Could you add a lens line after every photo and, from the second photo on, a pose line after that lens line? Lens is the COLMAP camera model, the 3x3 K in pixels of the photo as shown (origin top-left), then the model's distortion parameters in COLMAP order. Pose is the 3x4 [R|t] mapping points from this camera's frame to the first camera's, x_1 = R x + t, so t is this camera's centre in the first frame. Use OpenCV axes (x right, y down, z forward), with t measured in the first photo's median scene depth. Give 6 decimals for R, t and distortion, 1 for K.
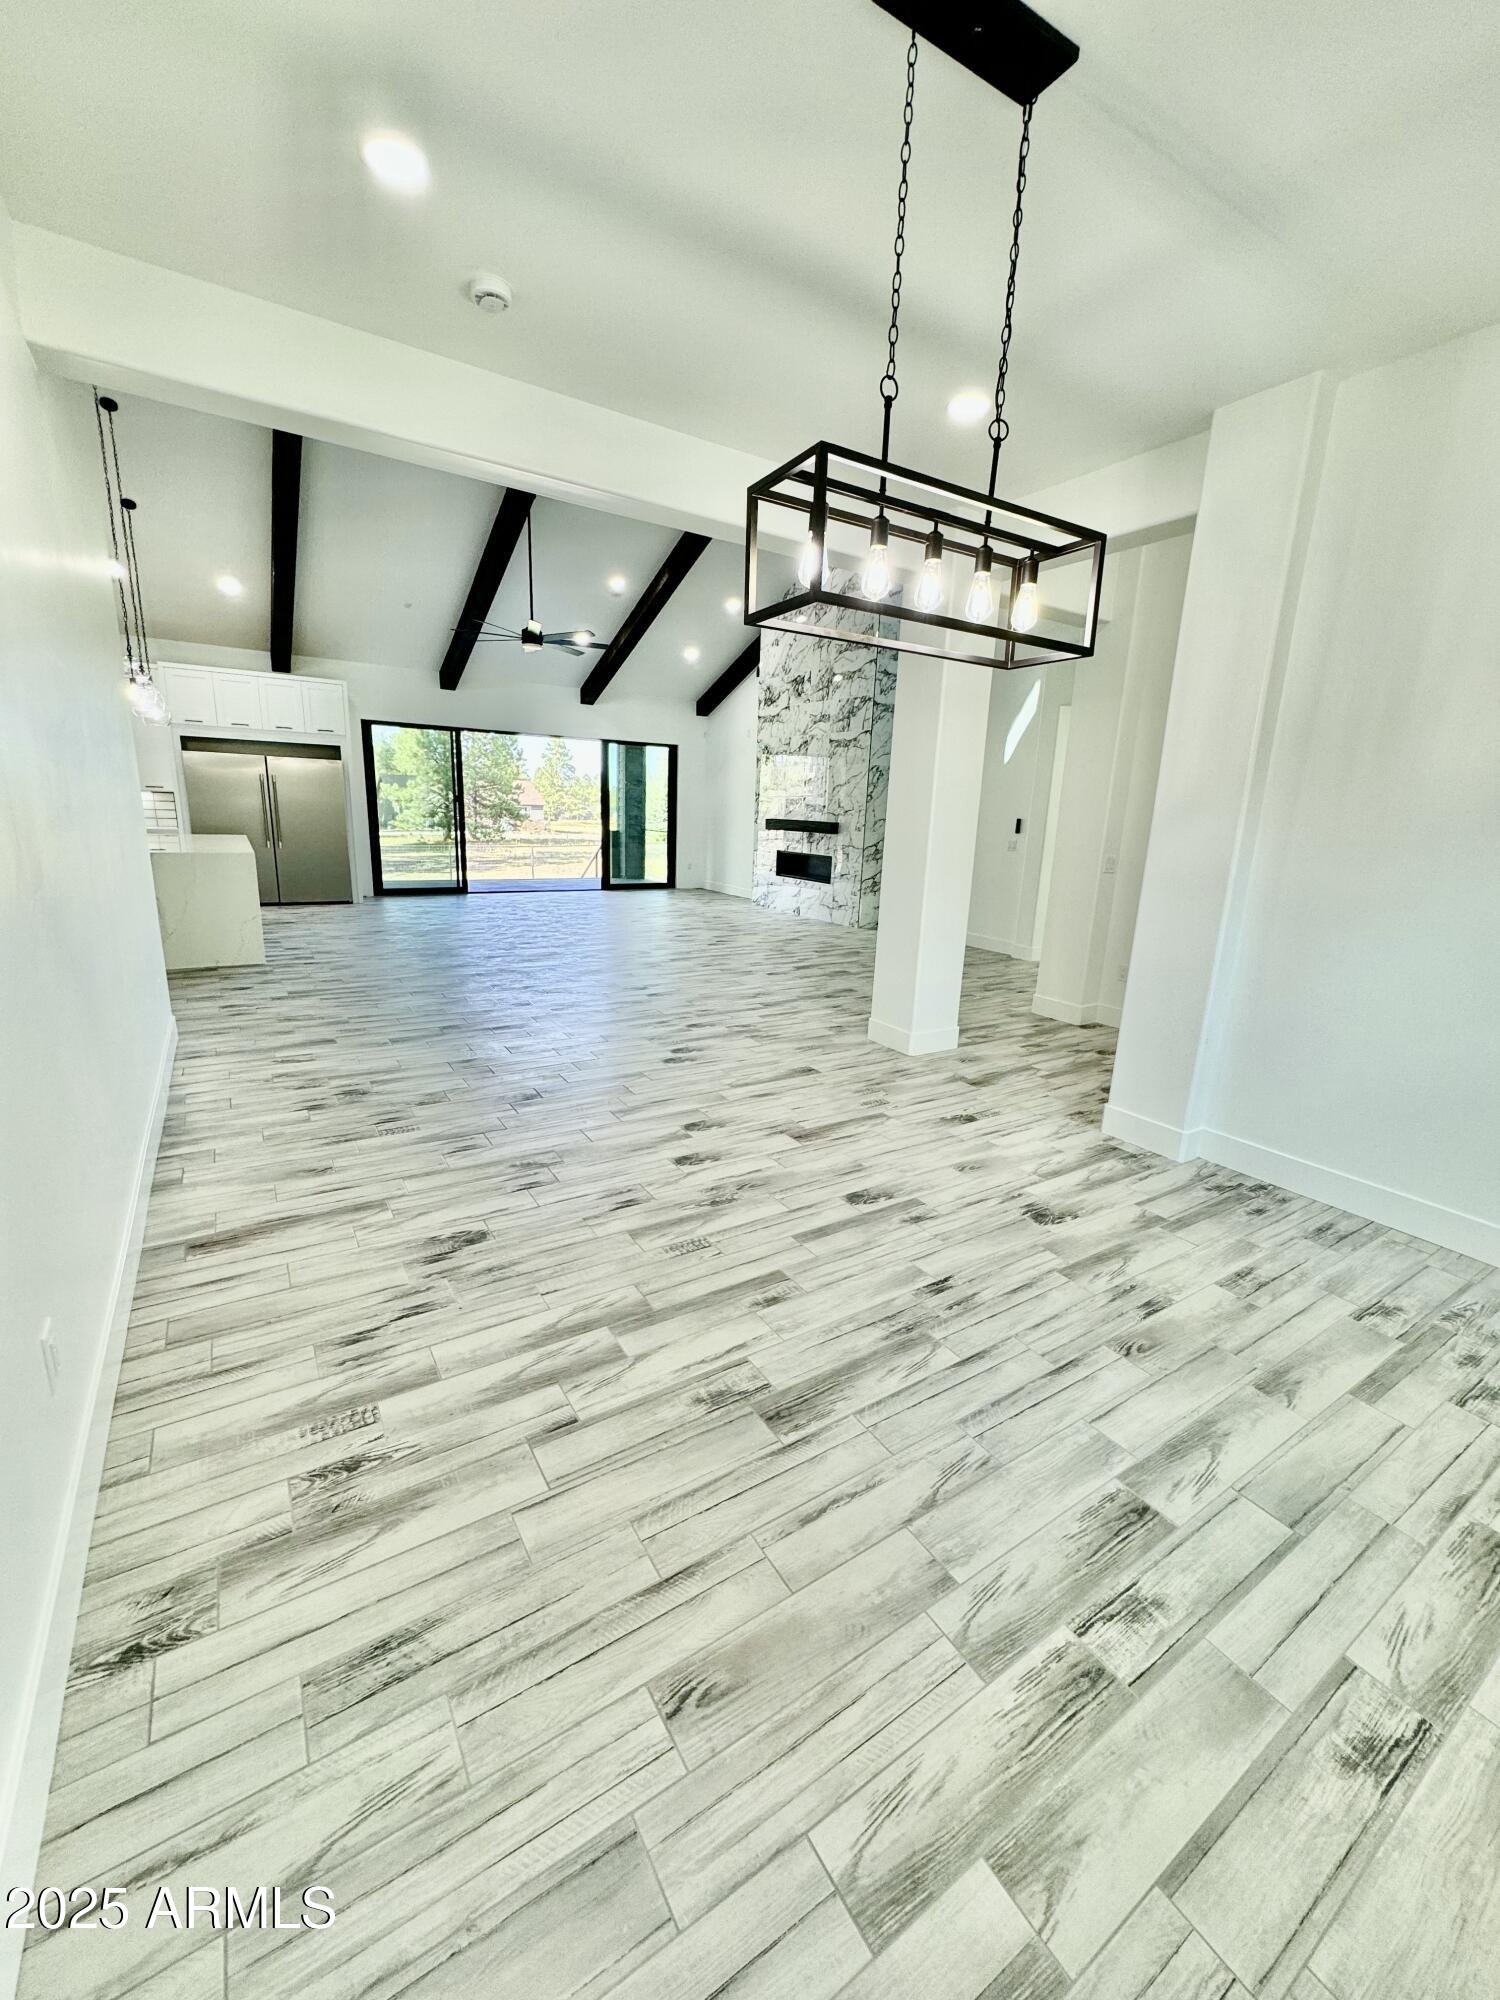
lens RADIAL K [[797.7, 0, 742.8], [0, 797.7, 995.6], [0, 0, 1]] dist [-0.004487, 0.000221]
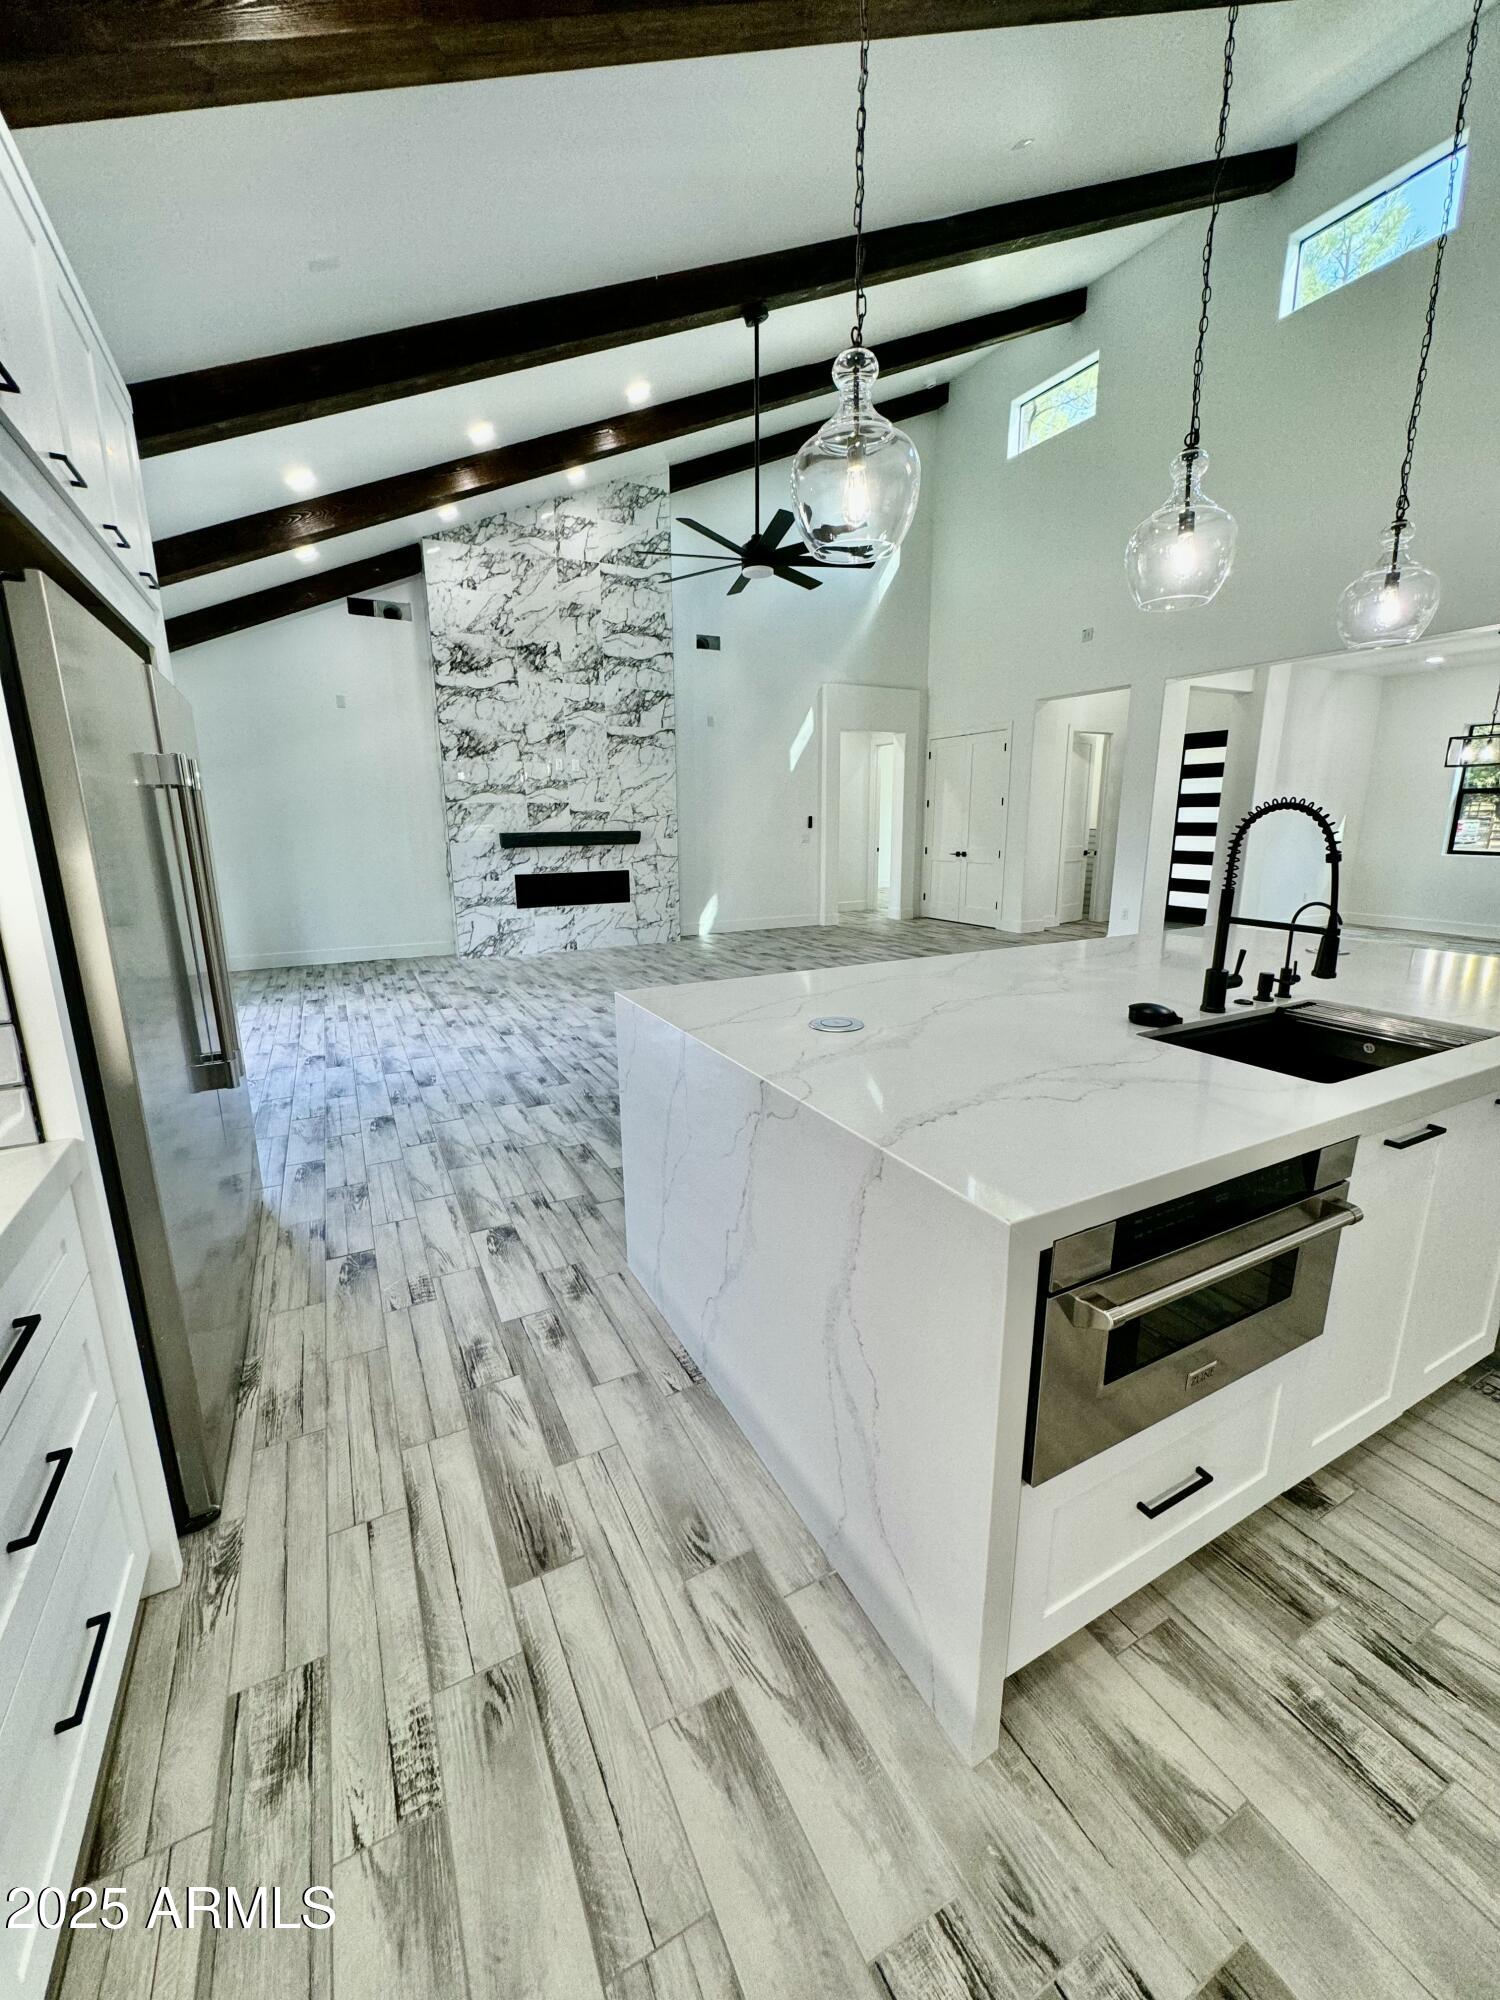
lens RADIAL K [[797.7, 0, 748.3], [0, 797.7, 1000.1], [0, 0, 1]] dist [-0.004487, 0.000221]
pose [[0.078203, -0.261141, 0.962128, -0.740464], [0.241339, 0.941337, 0.235882, -0.211865], [-0.967285, 0.213752, 0.136639, 0.775722]]
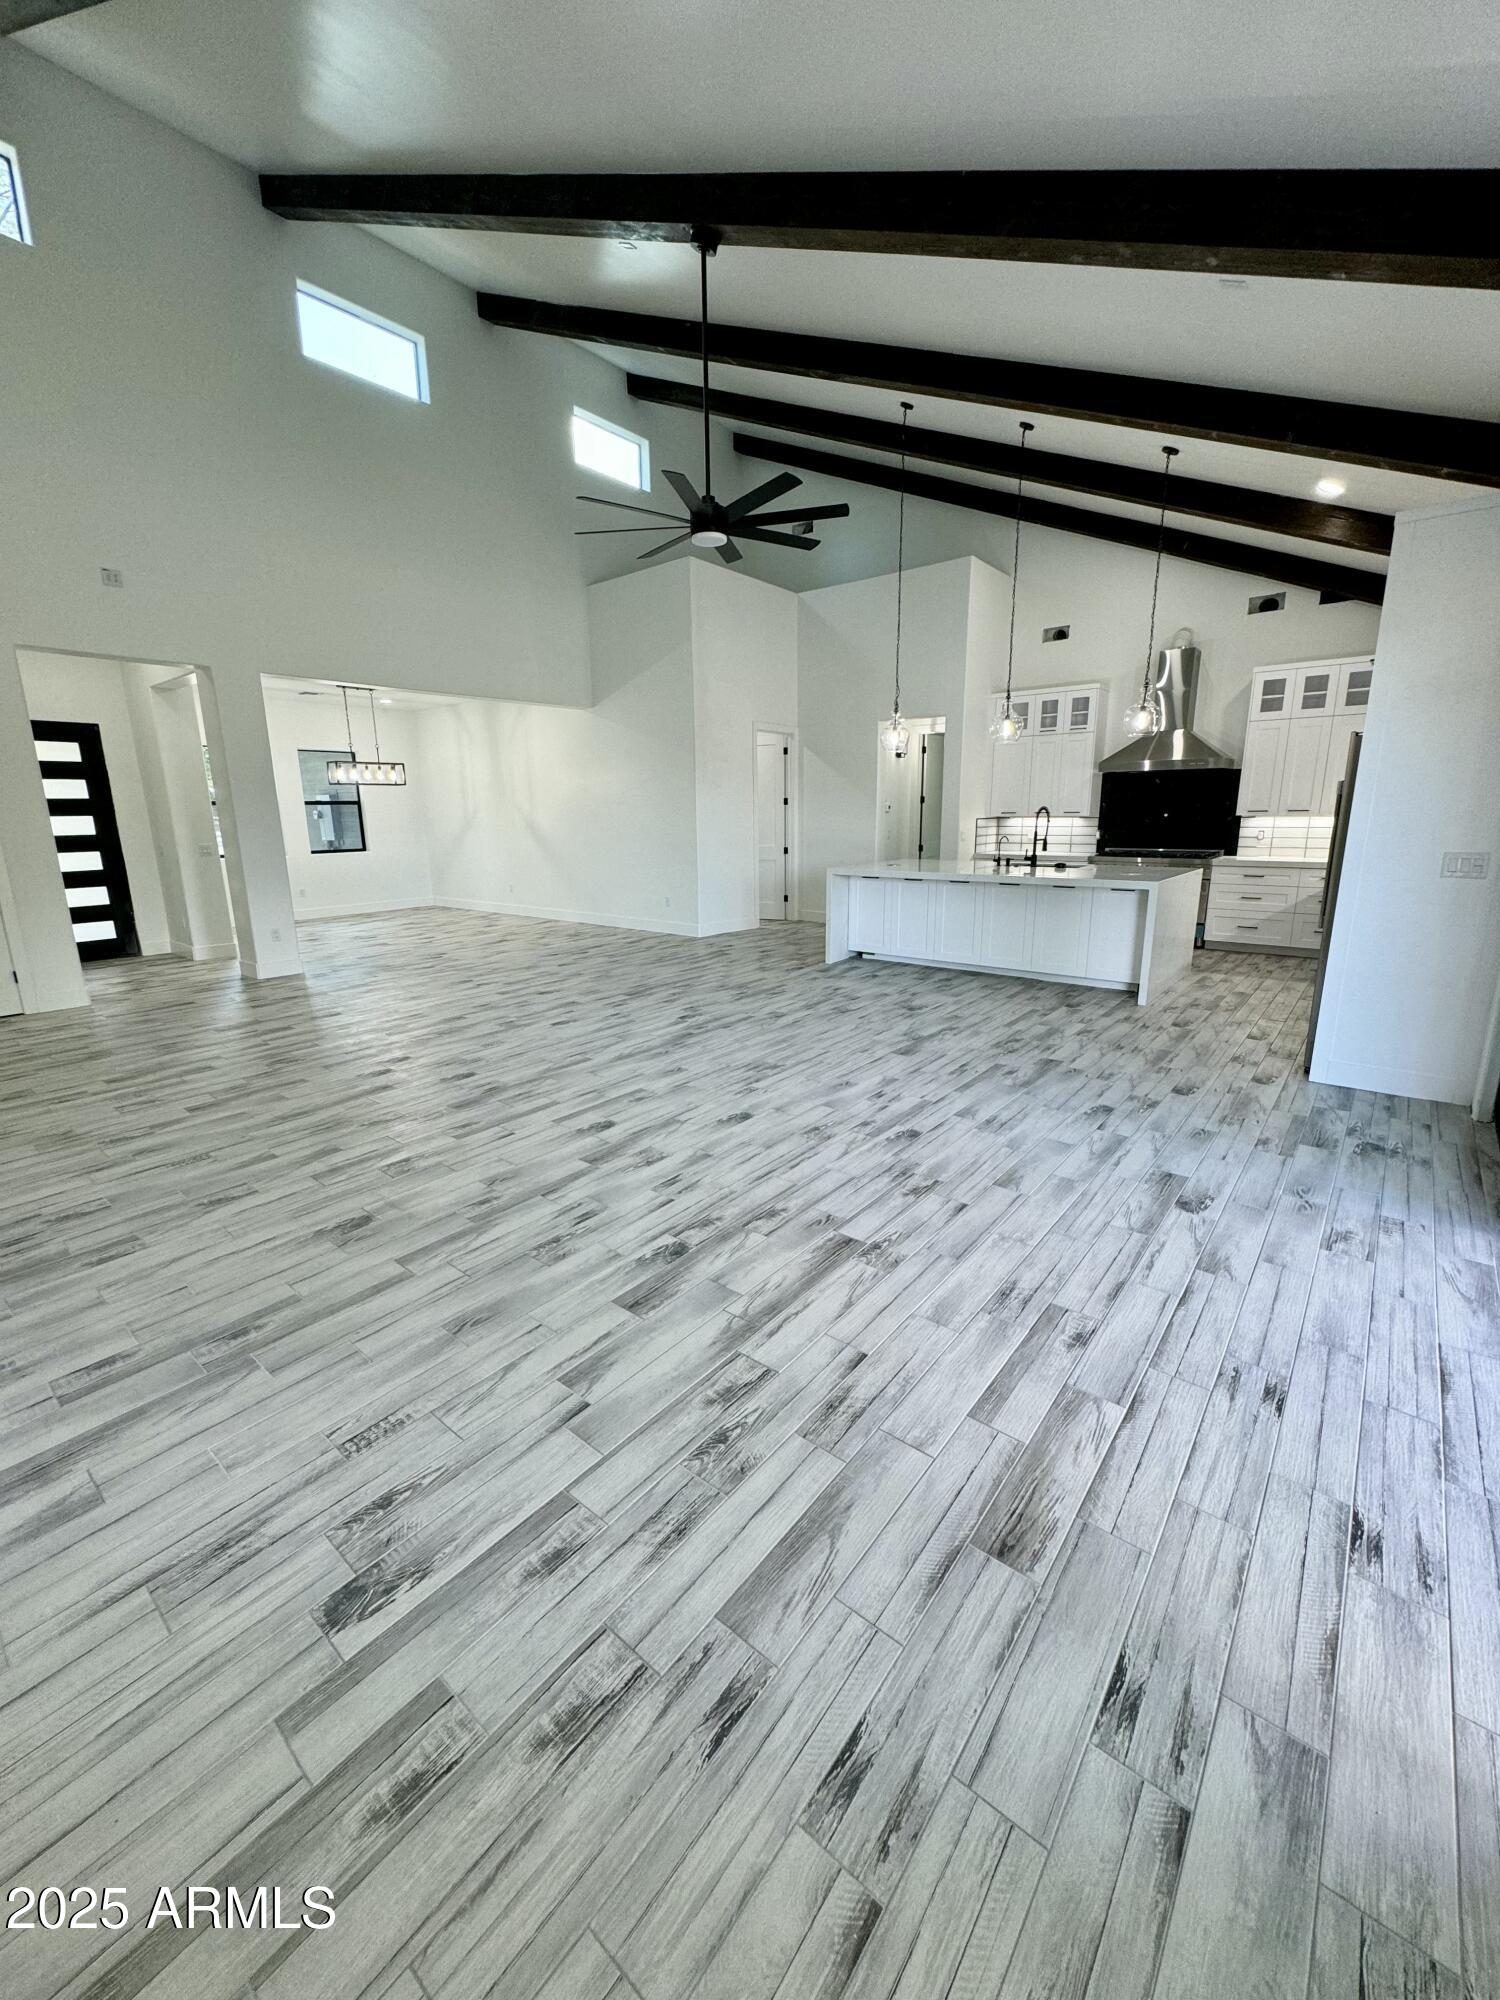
lens RADIAL K [[797.7, 0, 750.9], [0, 797.7, 1001.5], [0, 0, 1]] dist [-0.004487, 0.000221]
pose [[-0.946185, 0.050708, -0.319630, -0.079169], [-0.096686, 0.898249, 0.428720, -0.303485], [0.308846, 0.436553, -0.845006, 1.255565]]
